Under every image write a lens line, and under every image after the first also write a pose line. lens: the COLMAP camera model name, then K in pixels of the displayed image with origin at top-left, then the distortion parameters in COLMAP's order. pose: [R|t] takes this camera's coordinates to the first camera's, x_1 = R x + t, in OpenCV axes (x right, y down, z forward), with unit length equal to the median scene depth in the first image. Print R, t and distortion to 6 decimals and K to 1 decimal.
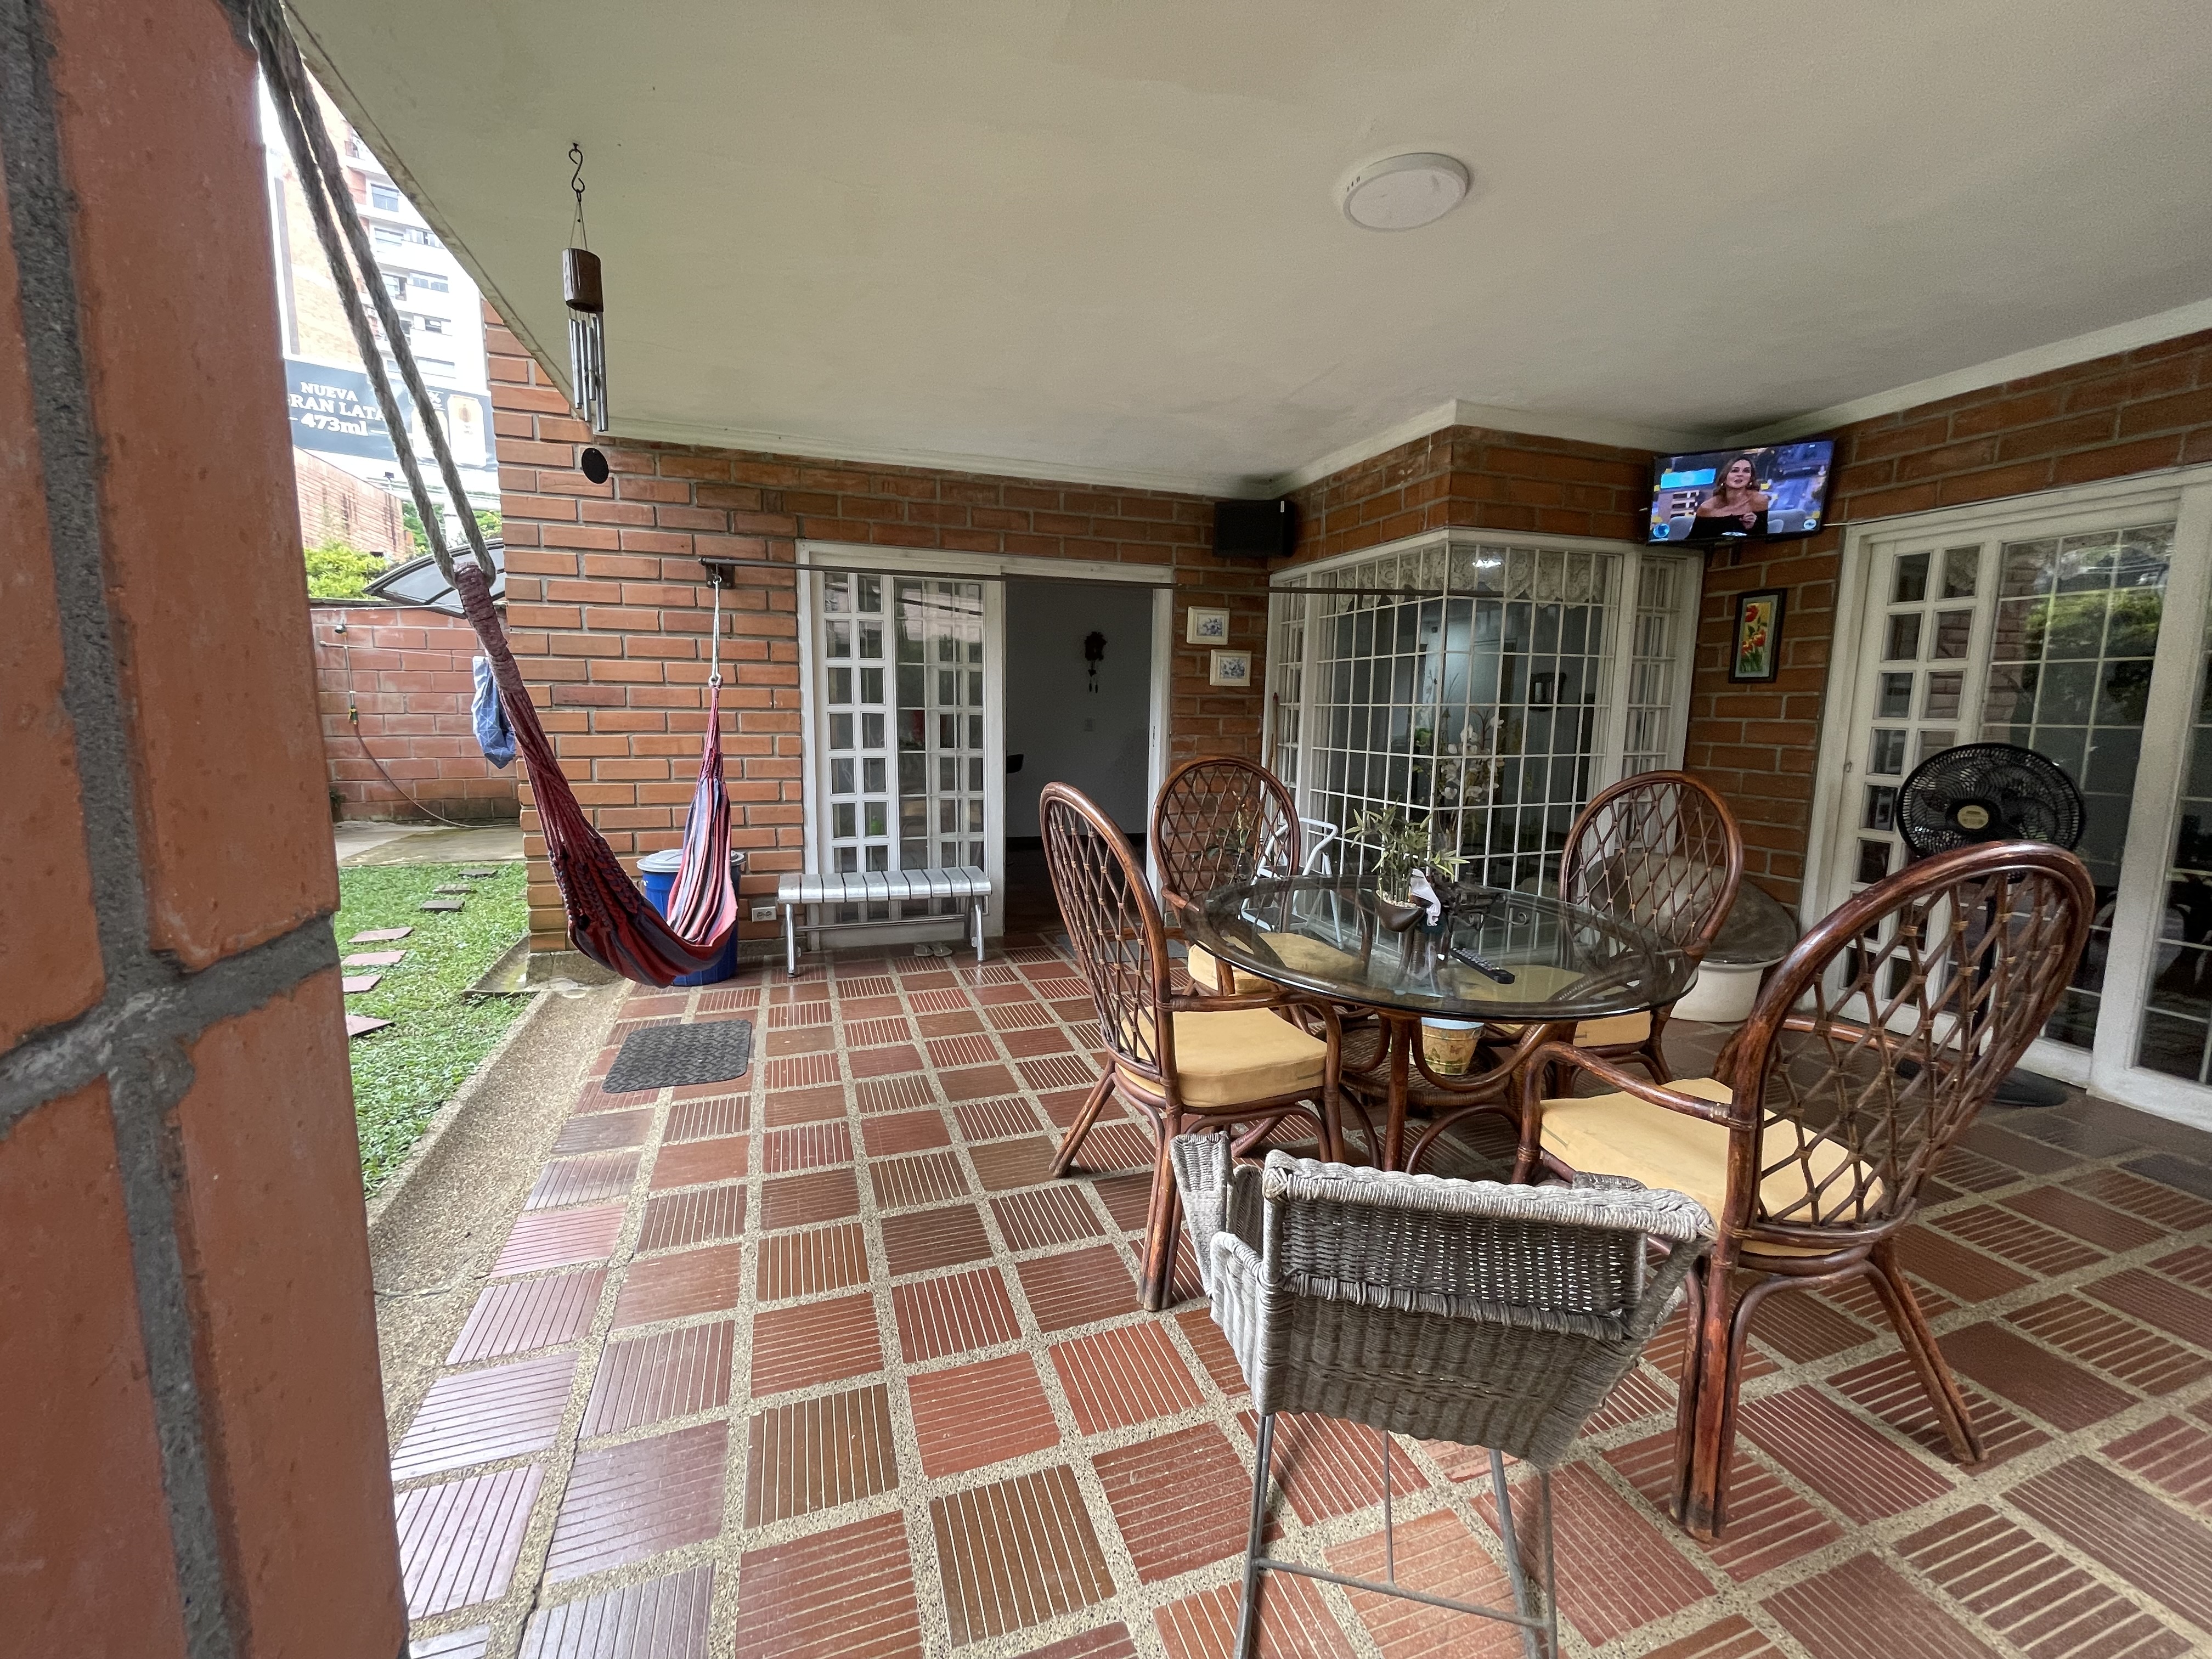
lens RADIAL K [[892.9, 0, 1101.4], [0, 892.9, 826.2], [0, 0, 1]] dist [-0.001244, -0.000881]
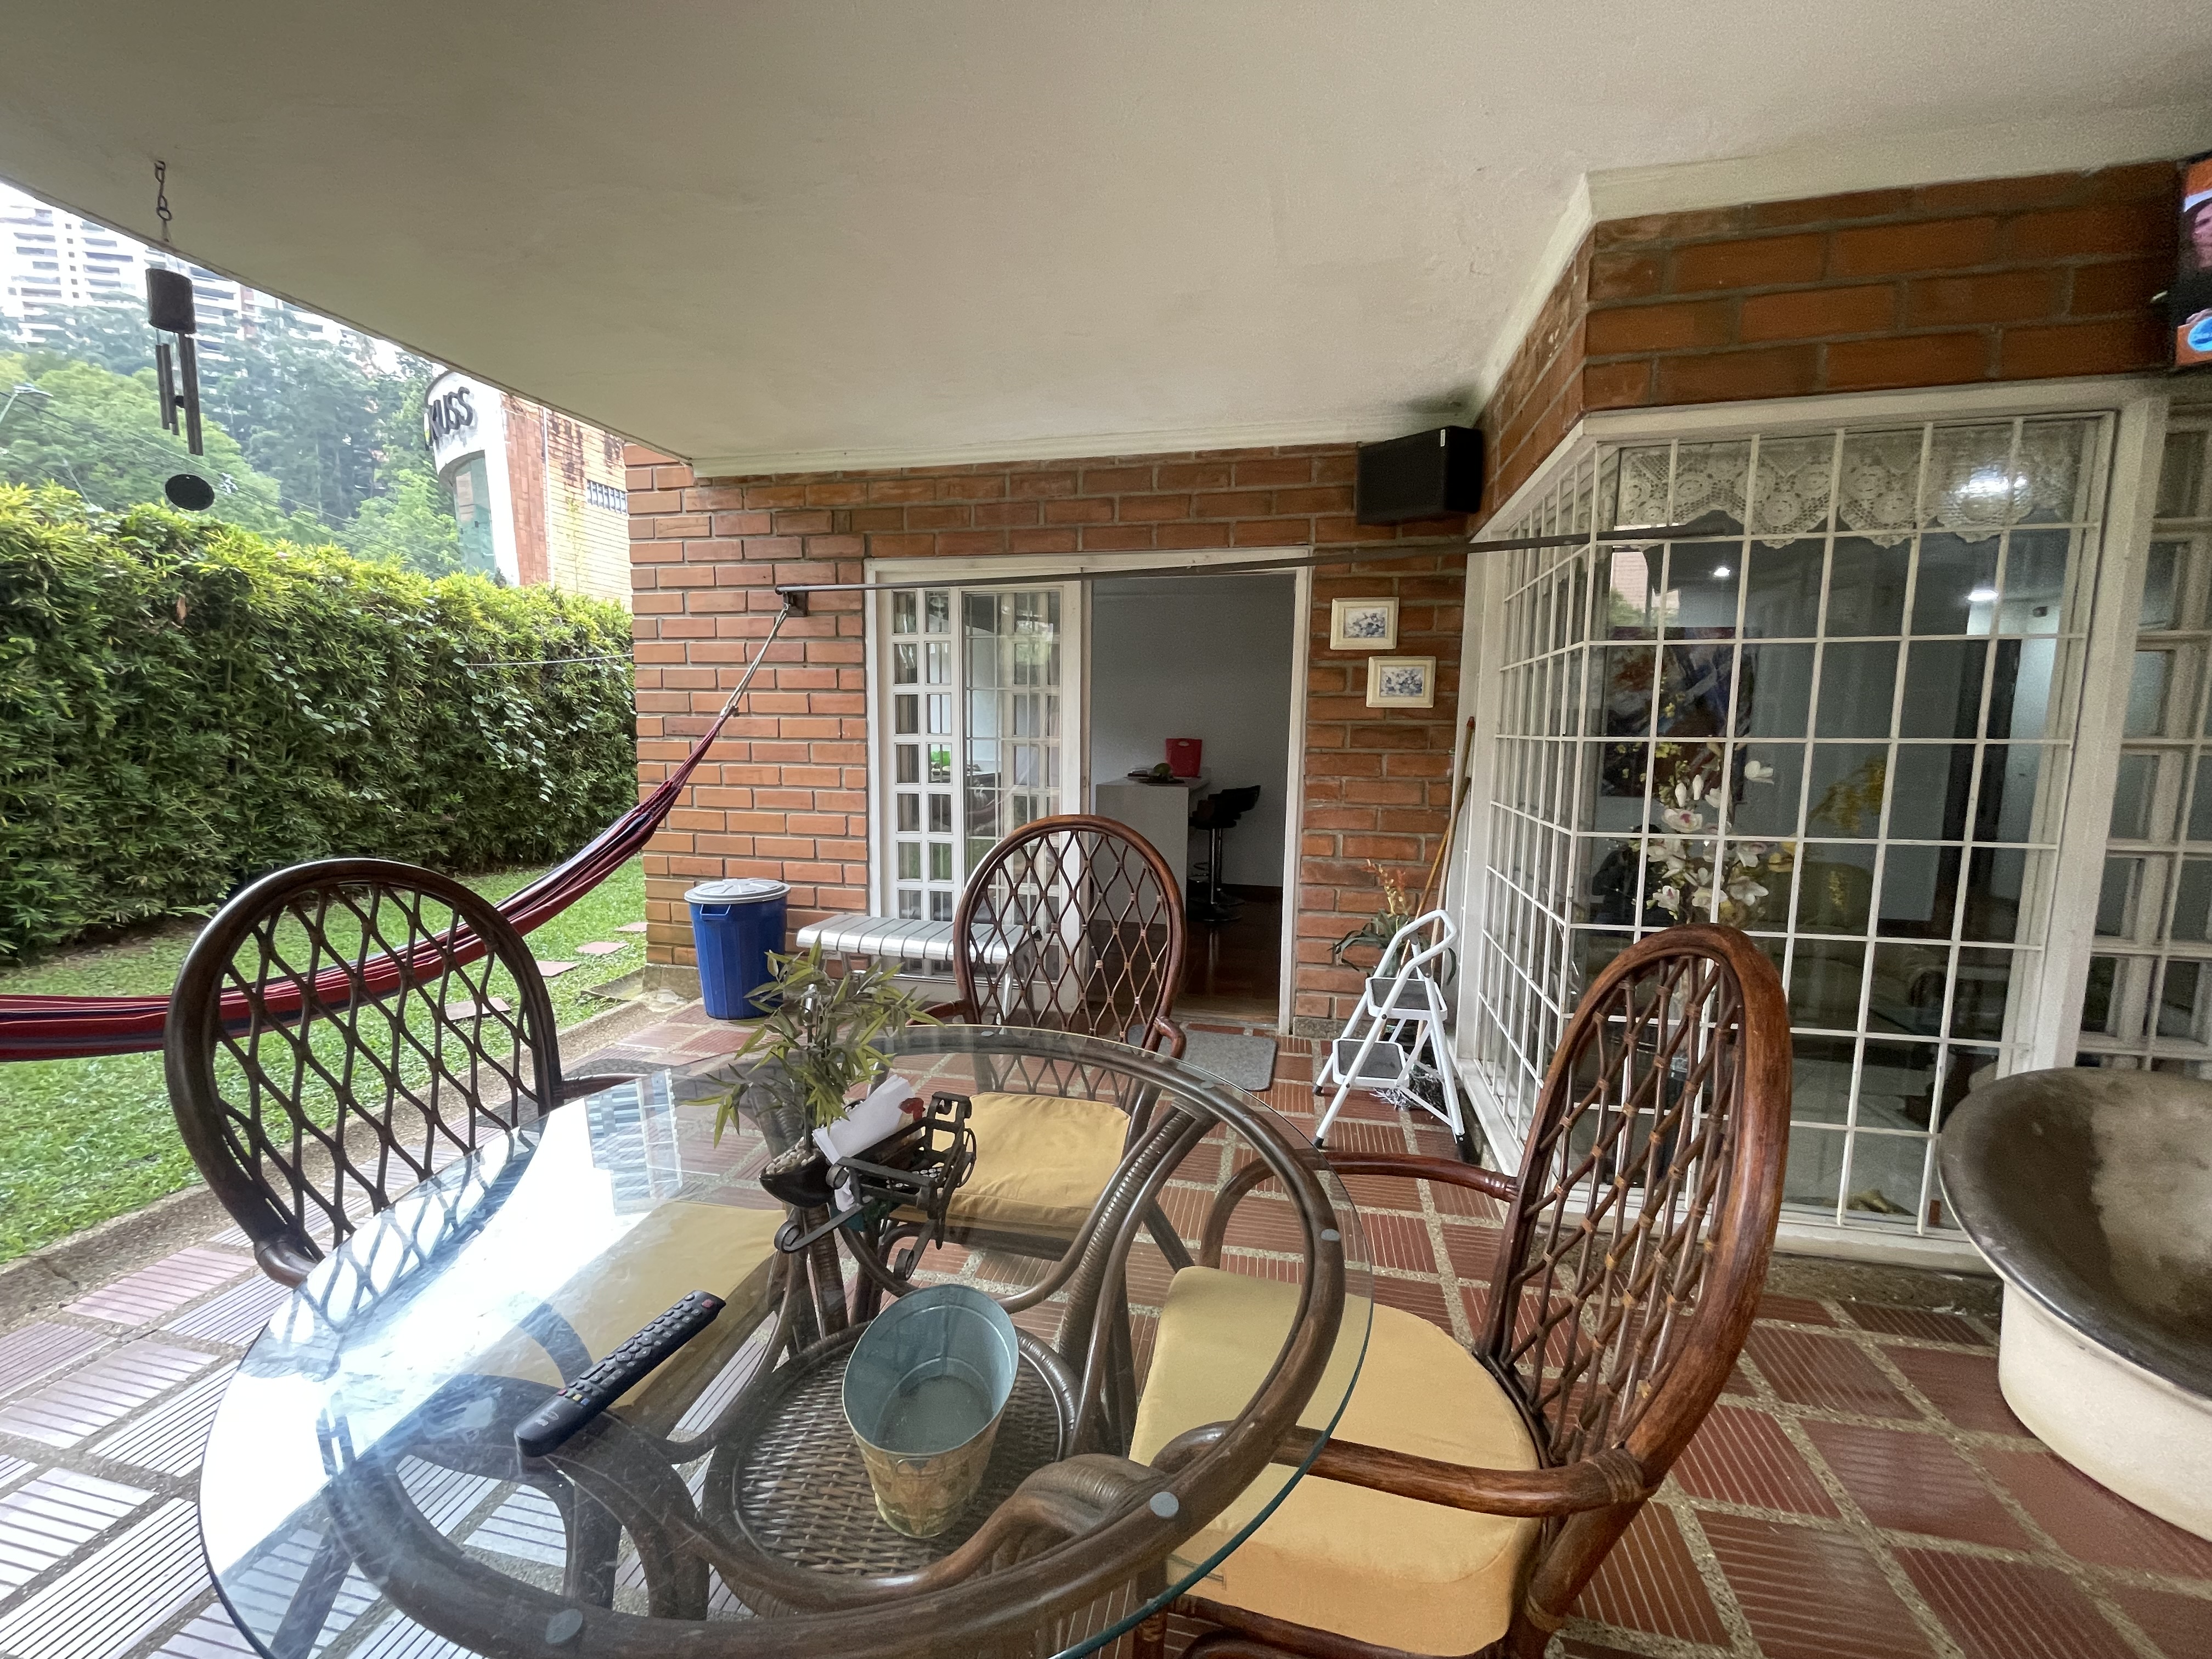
lens RADIAL K [[892.9, 0, 1104.8], [0, 892.9, 830.5], [0, 0, 1]] dist [-0.001244, -0.000881]
pose [[0.852745, 0.056581, -0.519253, 0.364601], [-0.067963, 0.997684, -0.002899, -0.049208], [0.517887, 0.037763, 0.854615, 0.326991]]
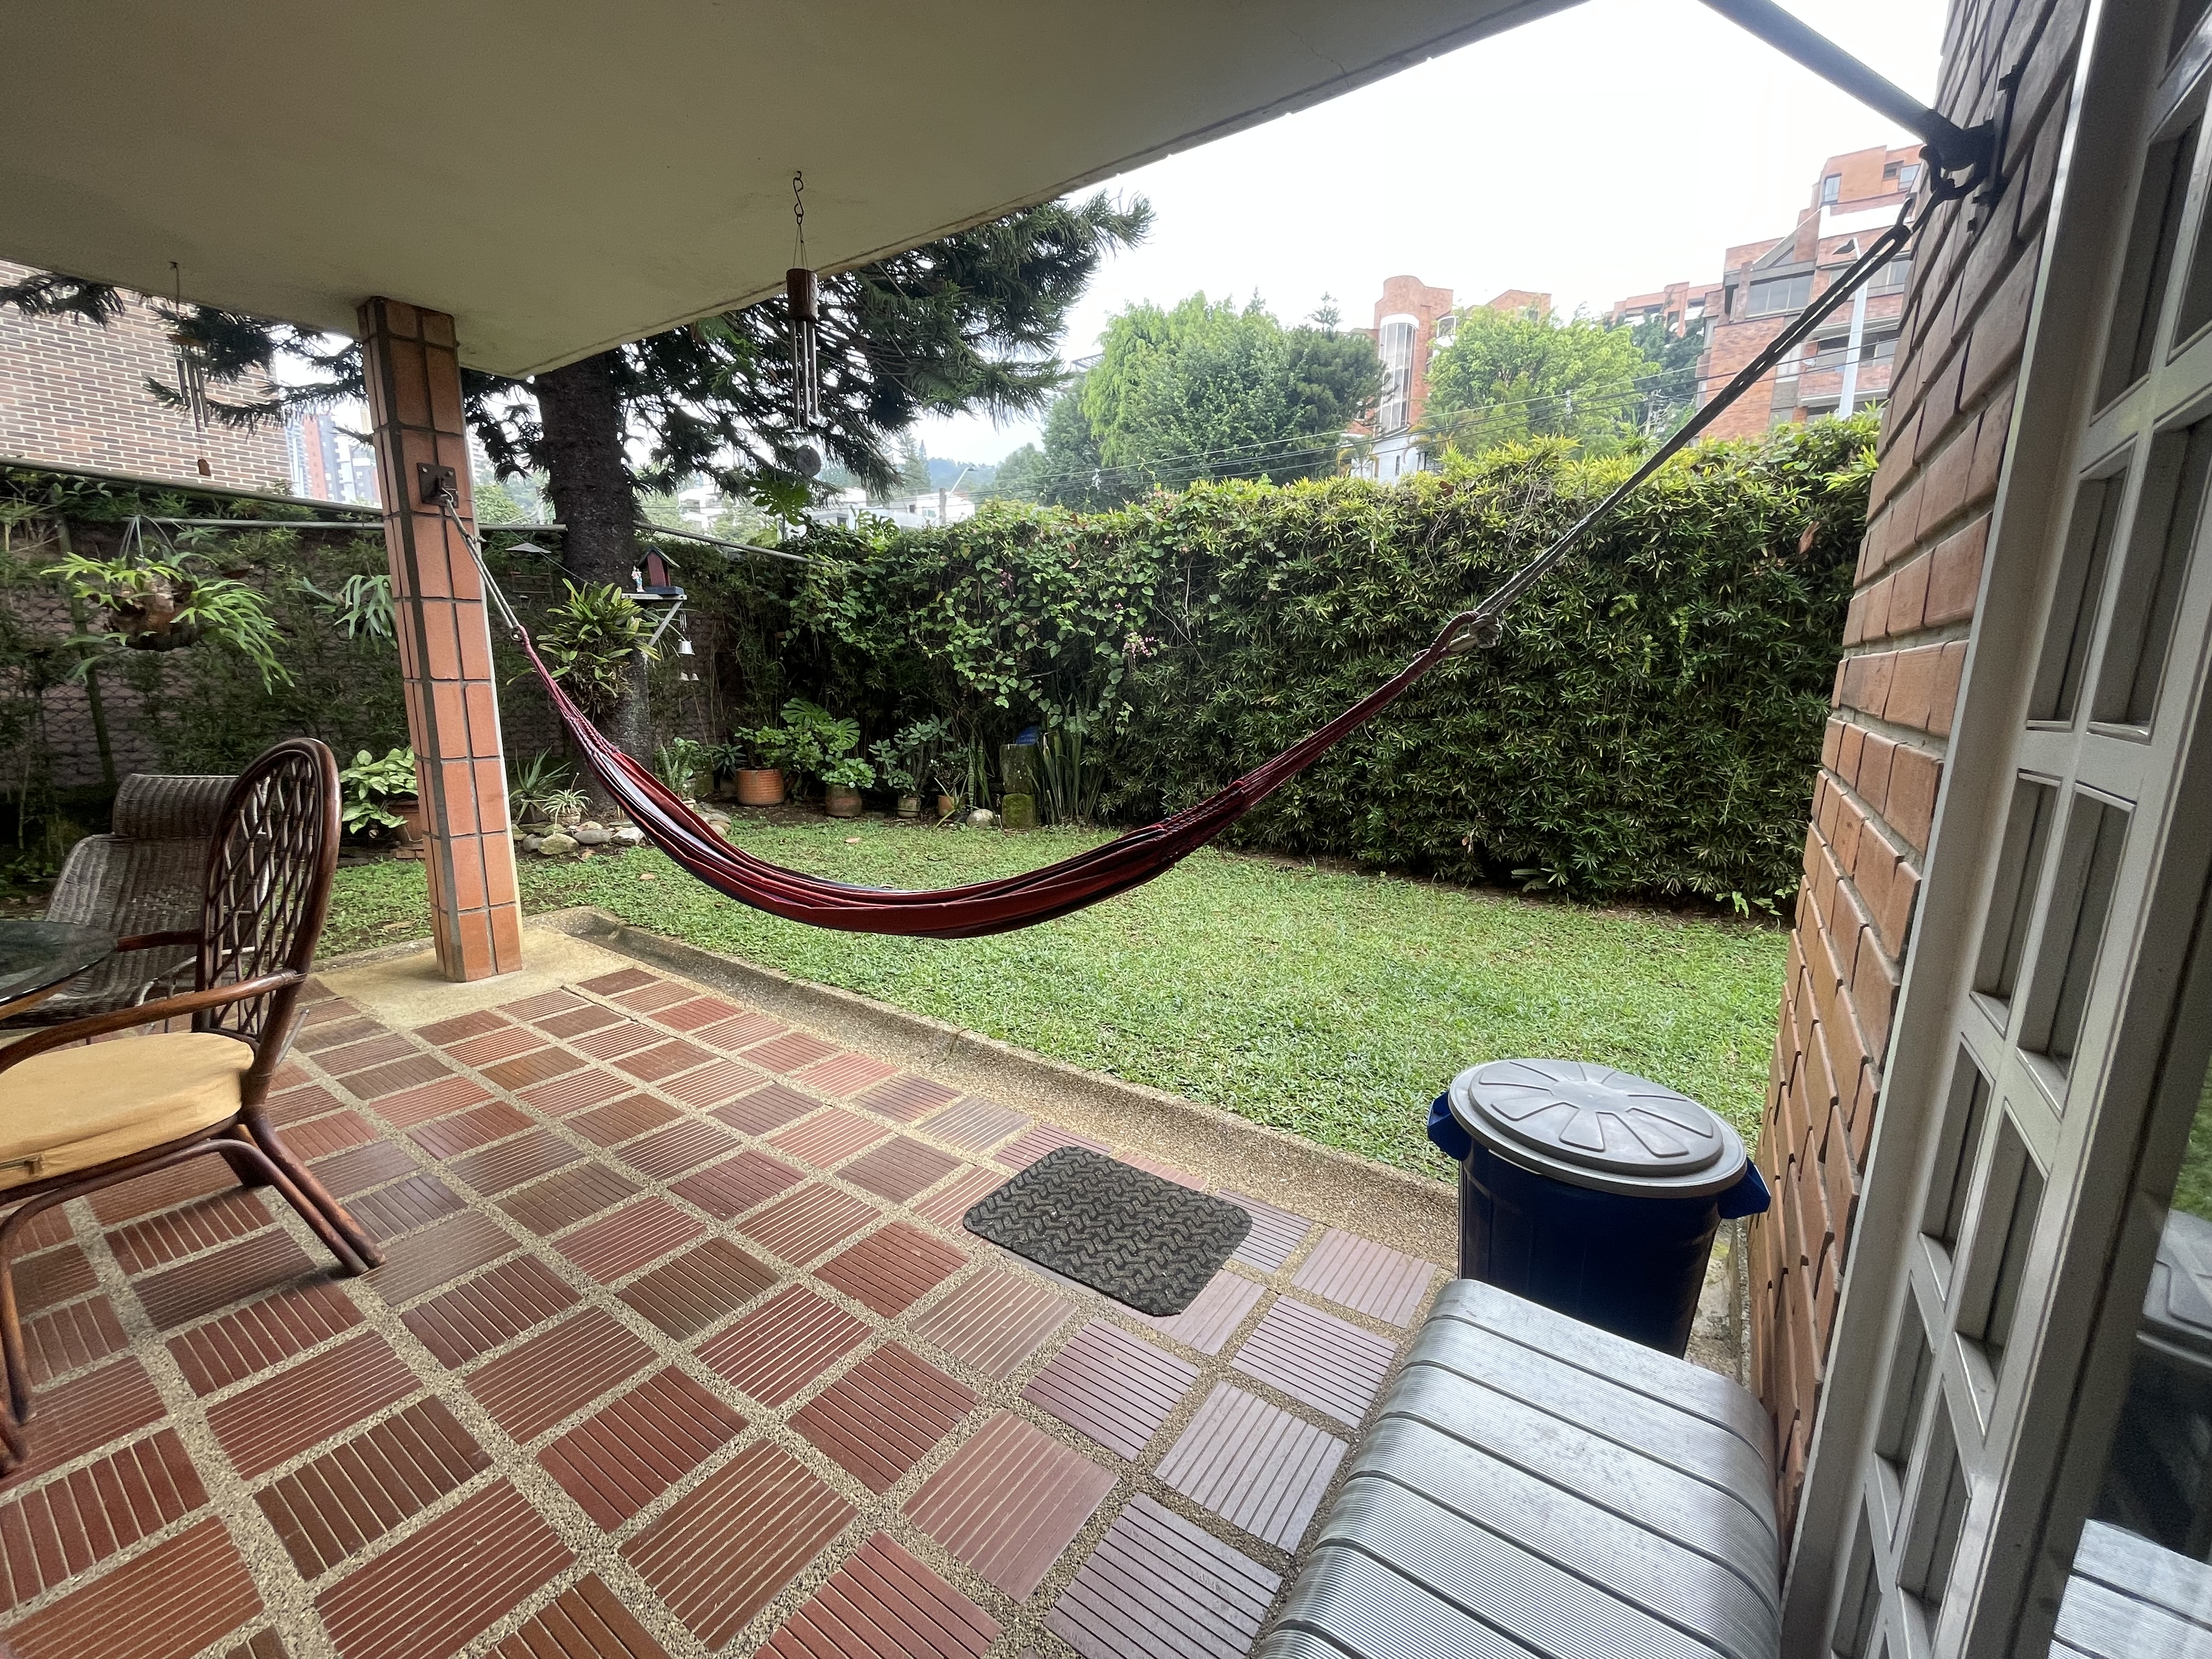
lens RADIAL K [[892.9, 0, 1104.9], [0, 892.9, 833.4], [0, 0, 1]] dist [-0.001244, -0.000881]
pose [[-0.805006, 0.088550, -0.586621, 0.179128], [-0.105245, 0.951800, 0.288099, -0.092424], [0.583857, 0.293660, -0.756885, 0.617557]]
